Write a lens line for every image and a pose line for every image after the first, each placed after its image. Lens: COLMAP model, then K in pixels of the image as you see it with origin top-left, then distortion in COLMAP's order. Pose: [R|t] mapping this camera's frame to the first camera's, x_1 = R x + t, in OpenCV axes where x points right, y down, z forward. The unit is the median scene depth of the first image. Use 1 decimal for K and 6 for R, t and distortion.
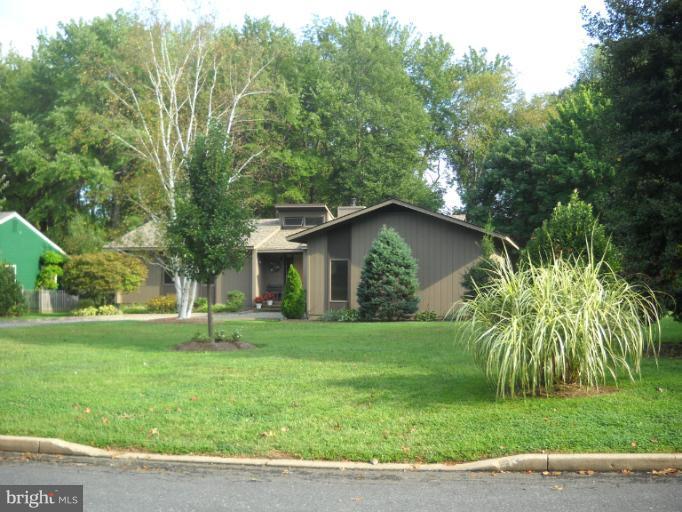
lens RADIAL K [[792.7, 0, 341.0], [0, 792.7, 256.0], [0, 0, 1]] dist [-0.257491, 0.213869]
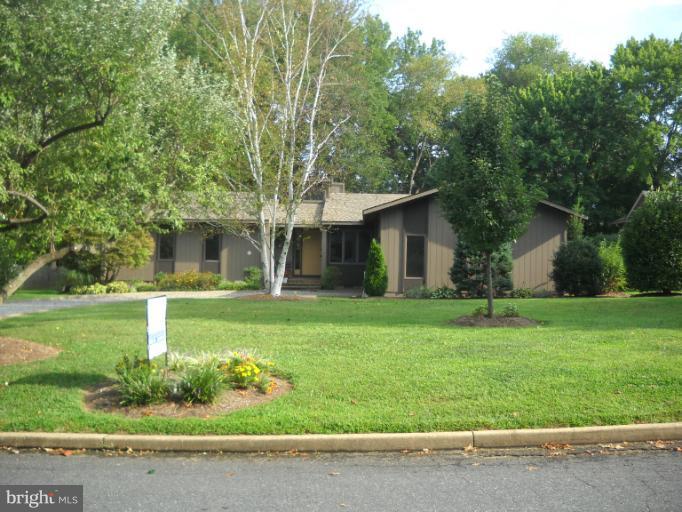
lens RADIAL K [[792.7, 0, 341.0], [0, 792.7, 256.0], [0, 0, 1]] dist [-0.257491, 0.213869]
pose [[0.963986, 0.016130, 0.265464, -0.293098], [-0.022300, 0.999546, 0.020246, 0.010411], [-0.265017, -0.025437, 0.963908, 0.077659]]
